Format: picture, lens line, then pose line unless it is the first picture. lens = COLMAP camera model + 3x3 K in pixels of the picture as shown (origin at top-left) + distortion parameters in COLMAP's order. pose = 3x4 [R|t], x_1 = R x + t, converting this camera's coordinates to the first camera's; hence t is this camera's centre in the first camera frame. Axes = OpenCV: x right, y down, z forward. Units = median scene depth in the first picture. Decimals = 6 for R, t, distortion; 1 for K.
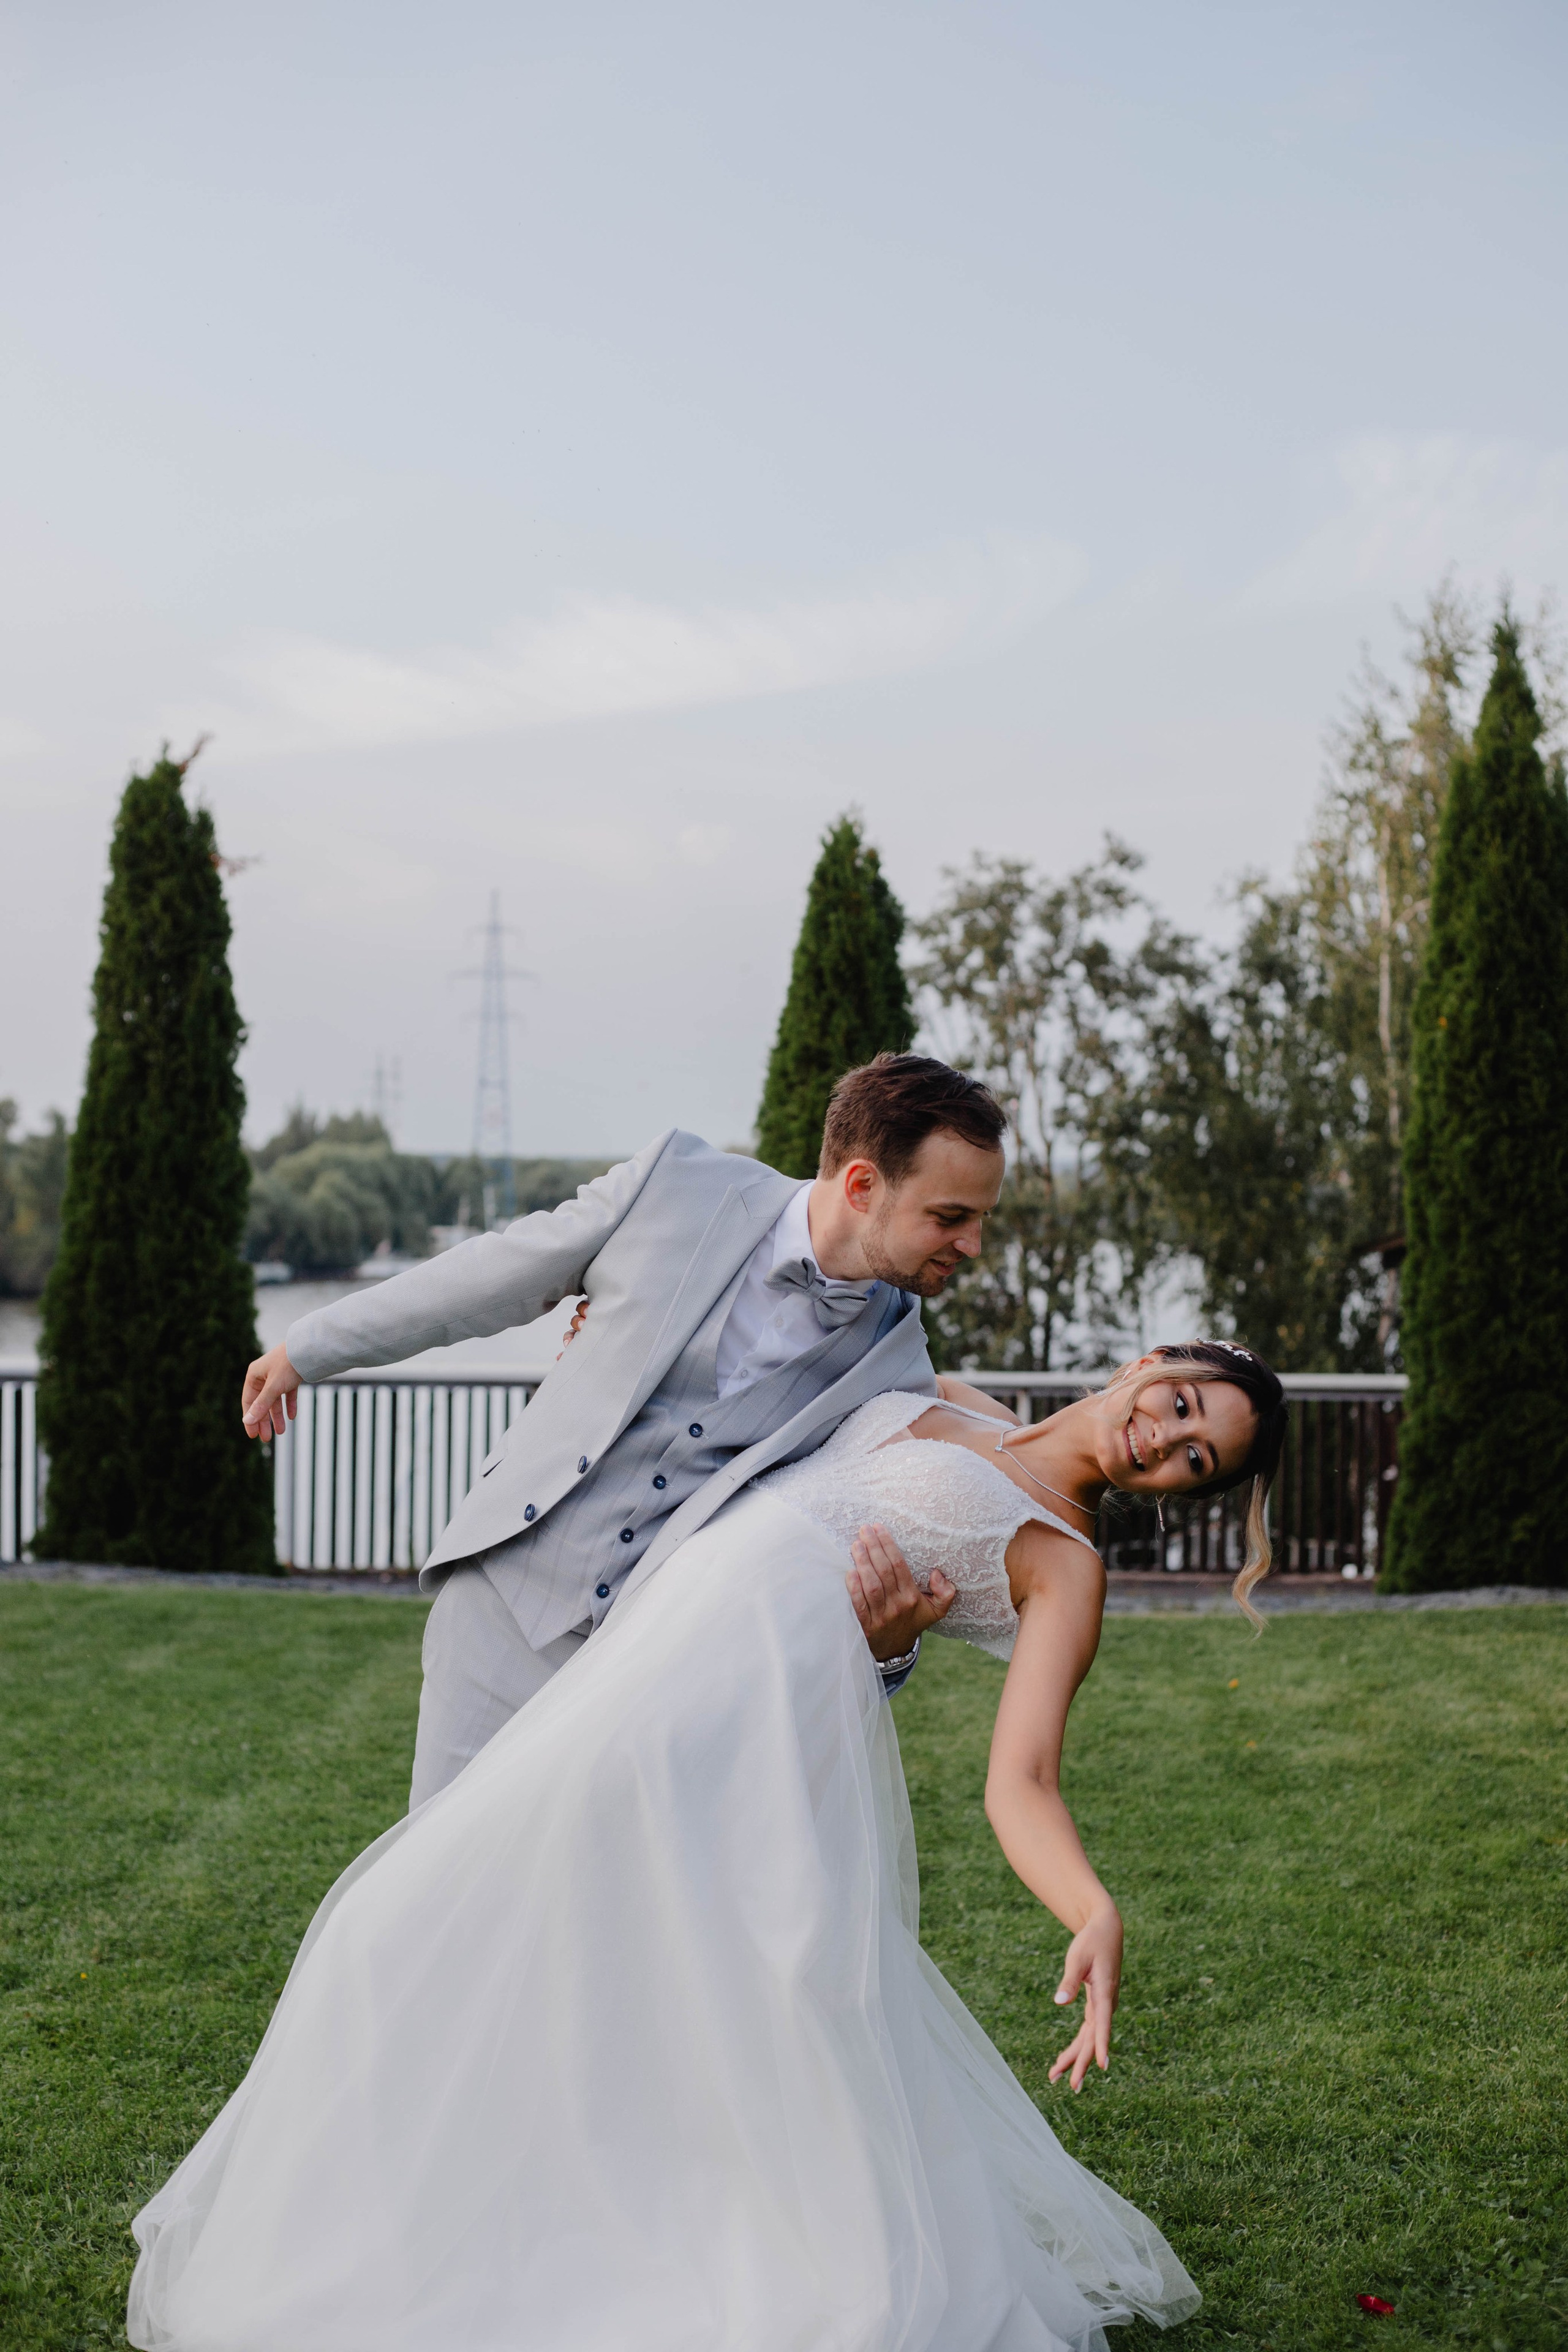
lens RADIAL K [[3309.5, 0, 645.9], [0, 3309.5, 1240.7], [0, 0, 1]] dist [-0.005901, -0.817140]
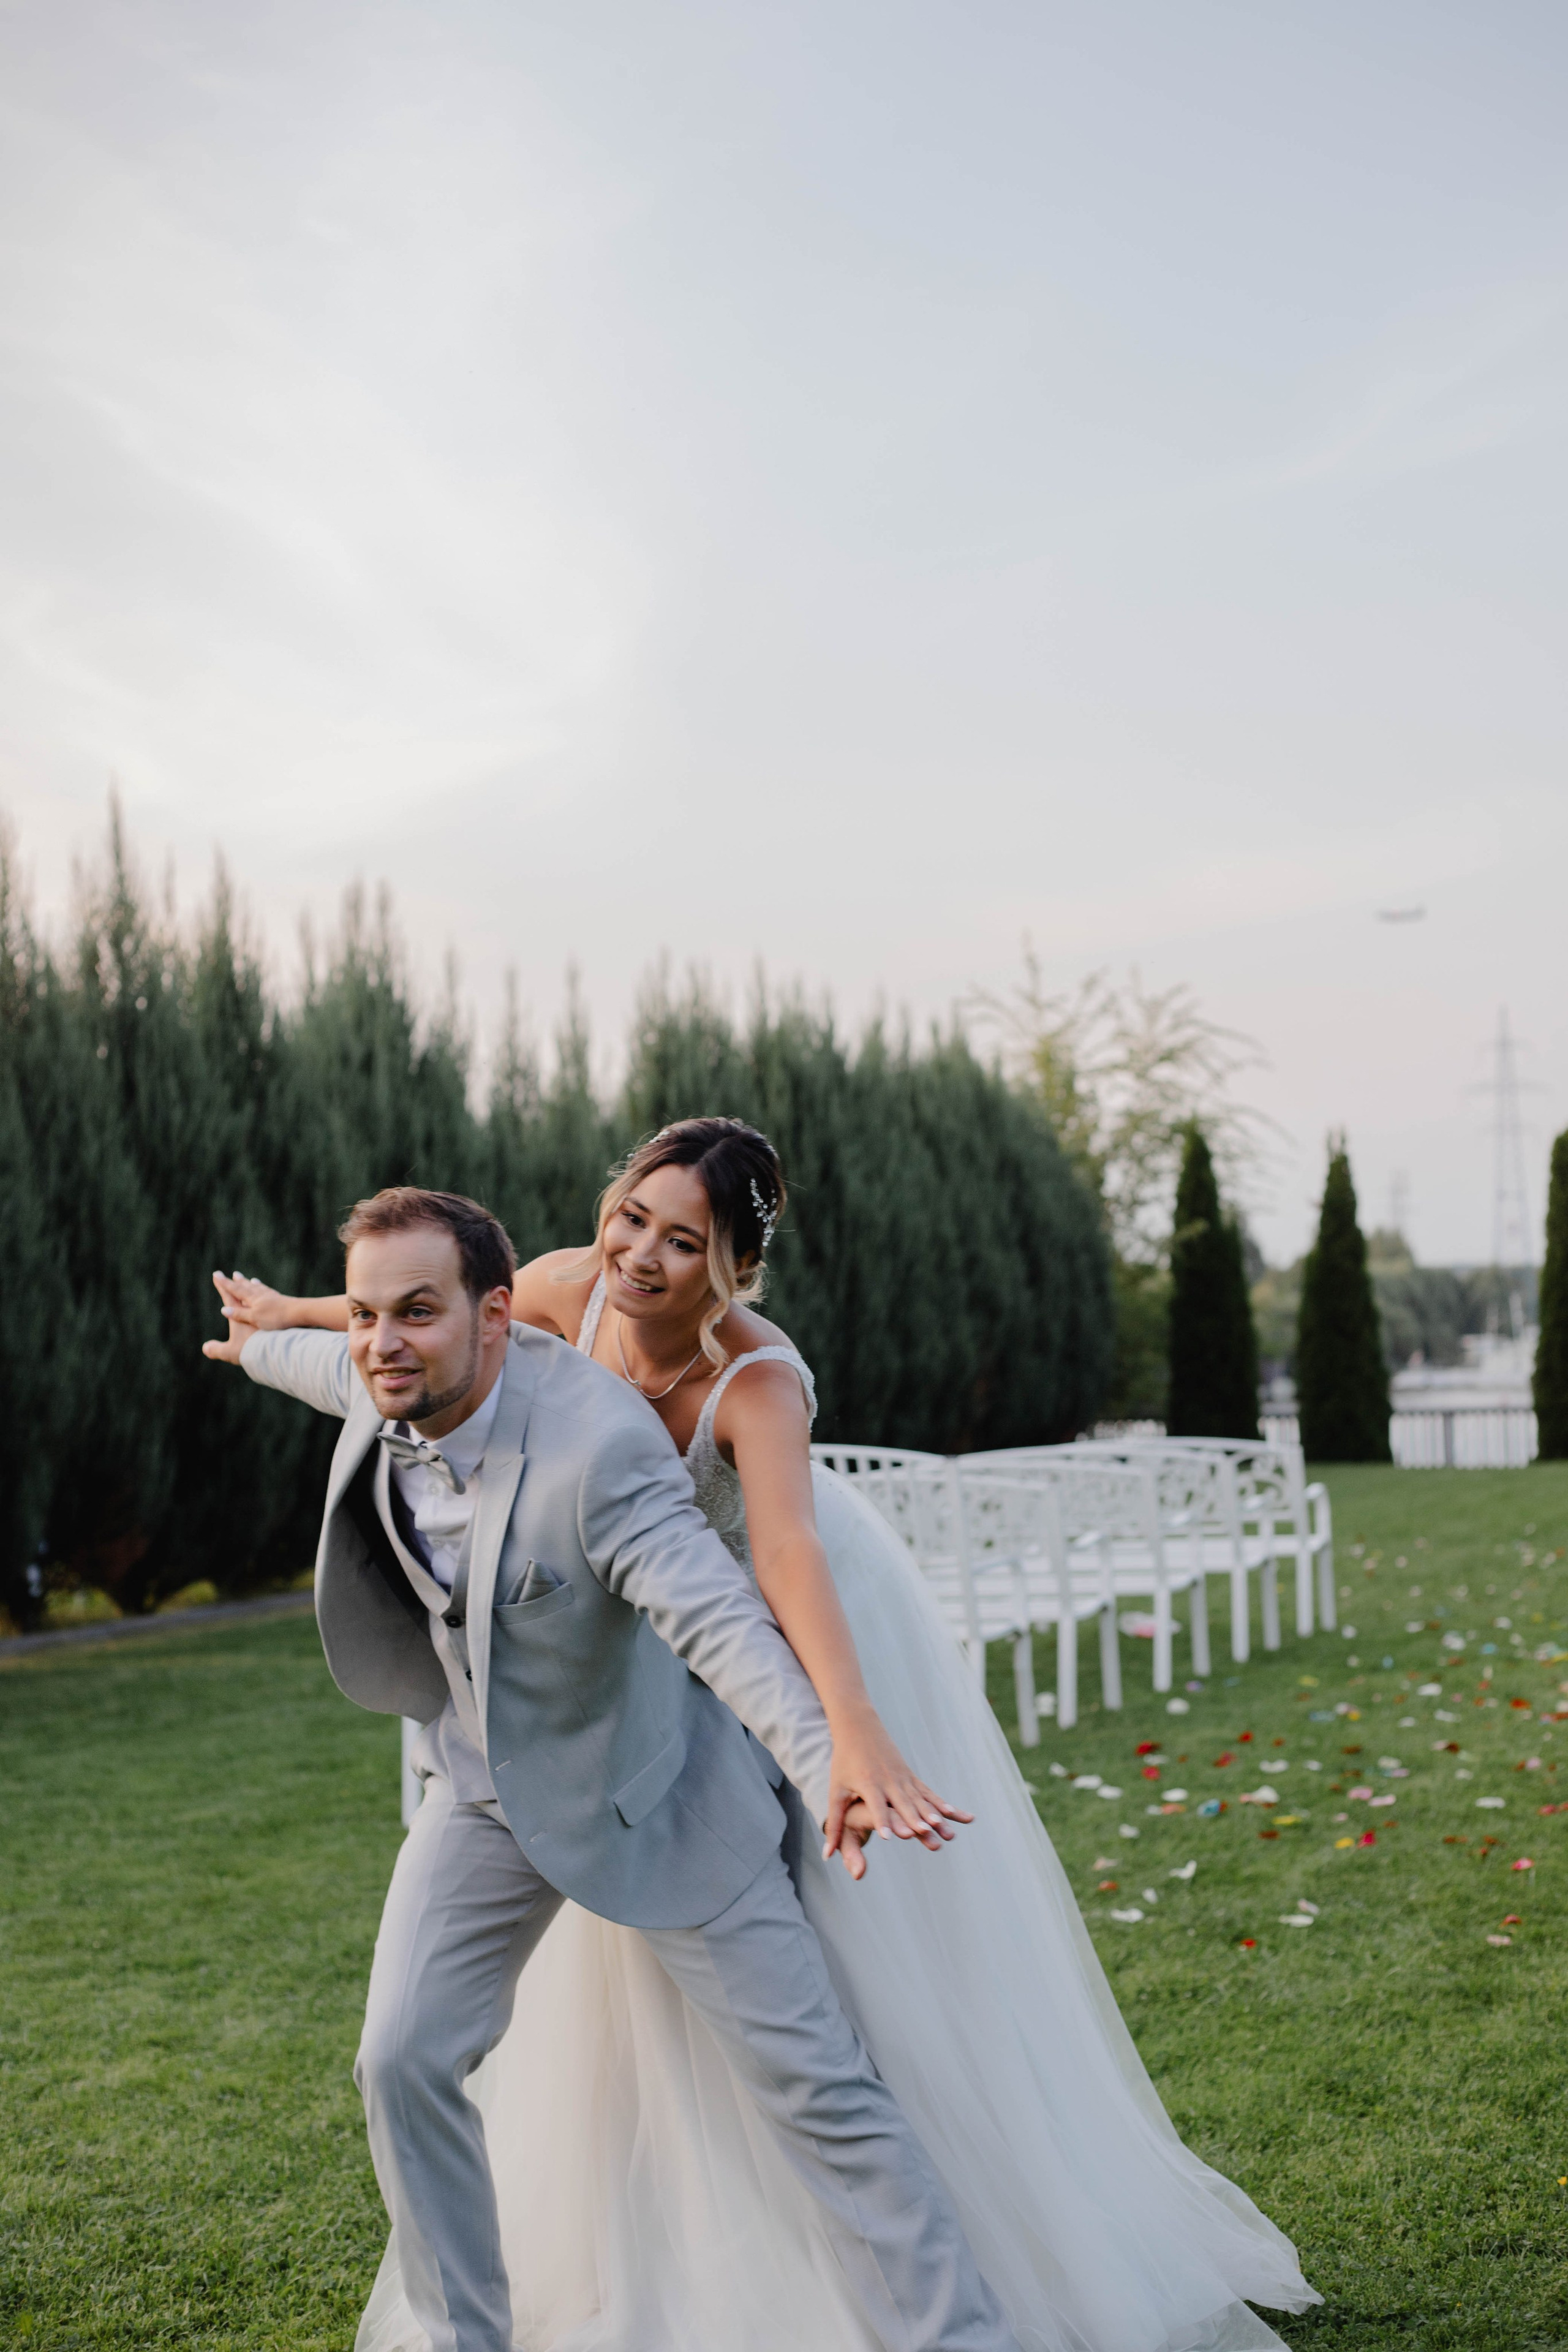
lens RADIAL K [[3309.5, 0, 645.9], [0, 3309.5, 1240.7], [0, 0, 1]] dist [-0.005901, -0.817140]
pose [[0.954803, -0.048922, -0.293185, -0.033419], [0.037924, 0.998351, -0.043083, 0.004724], [0.294809, 0.030017, 0.955085, -0.535878]]
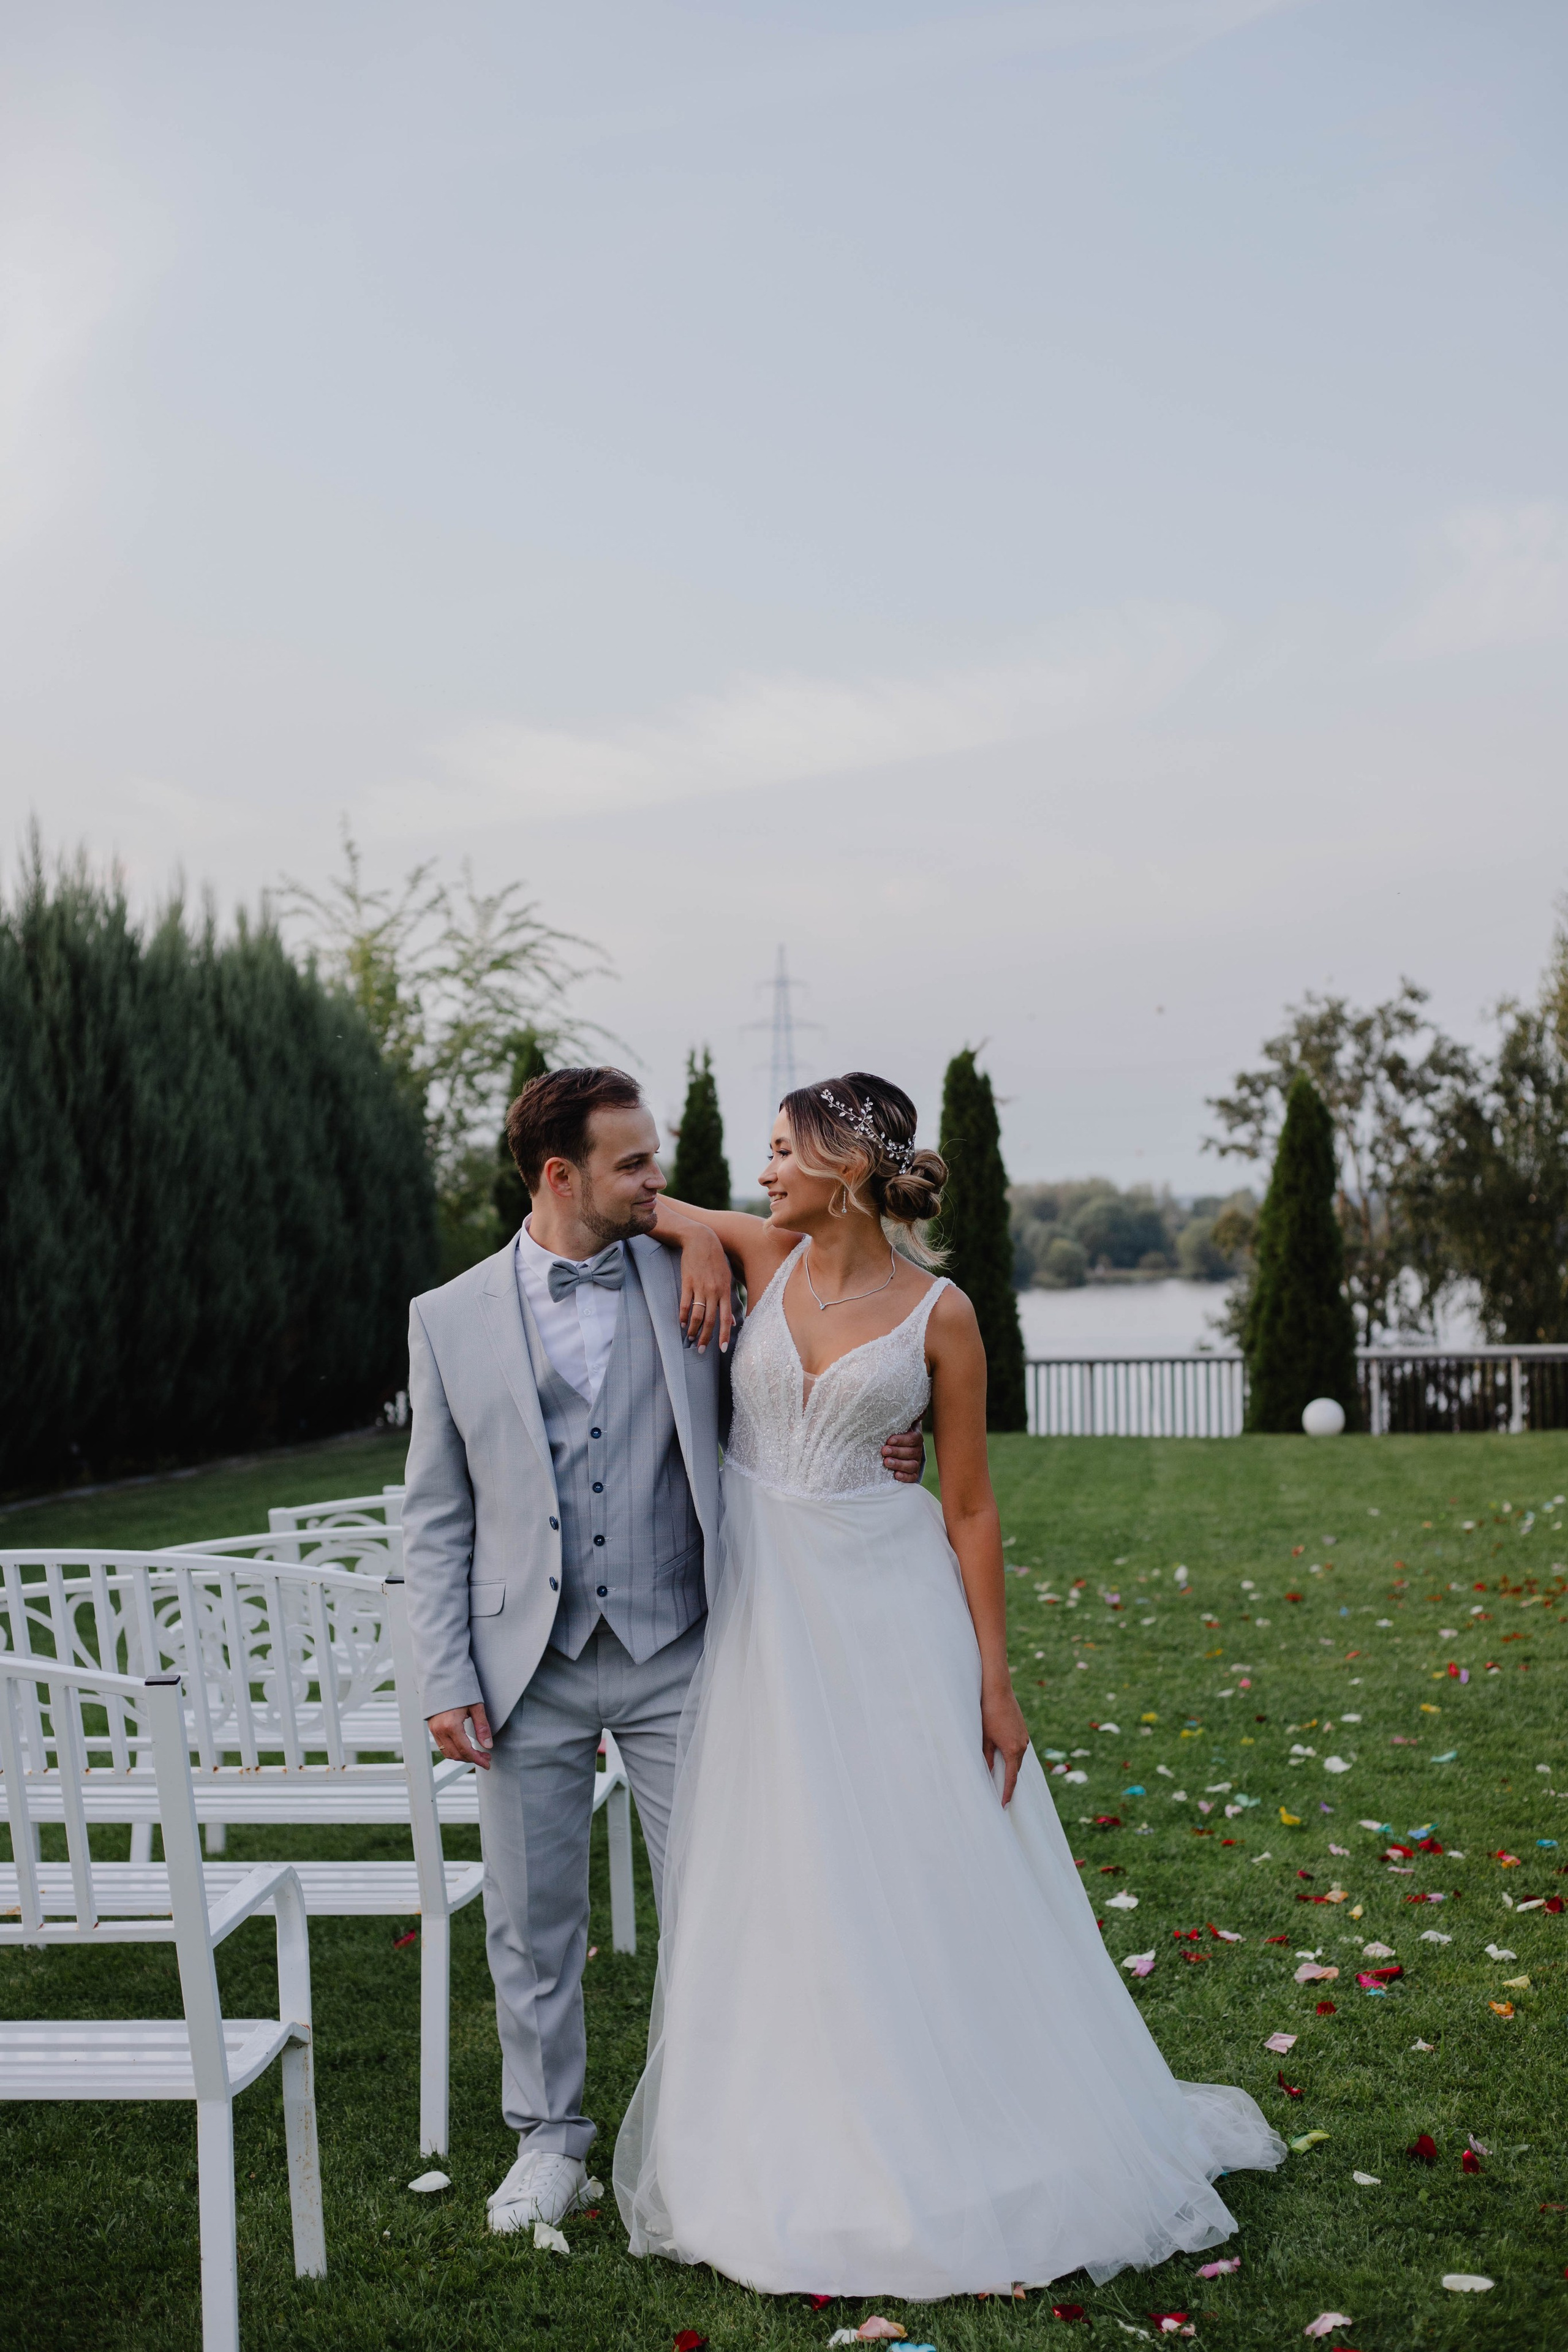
lens RADIAL K [[3309.5, 0, 645.9], [0, 3309.5, 1240.7], [0, 0, 1]] dist [-0.005901, -0.817140]
pose [[0.996412, -0.025425, -0.080724, -0.067711], [0.024401, 0.999609, -0.013641, -0.000887], [0.081039, 0.011622, 0.996643, -0.405000]]
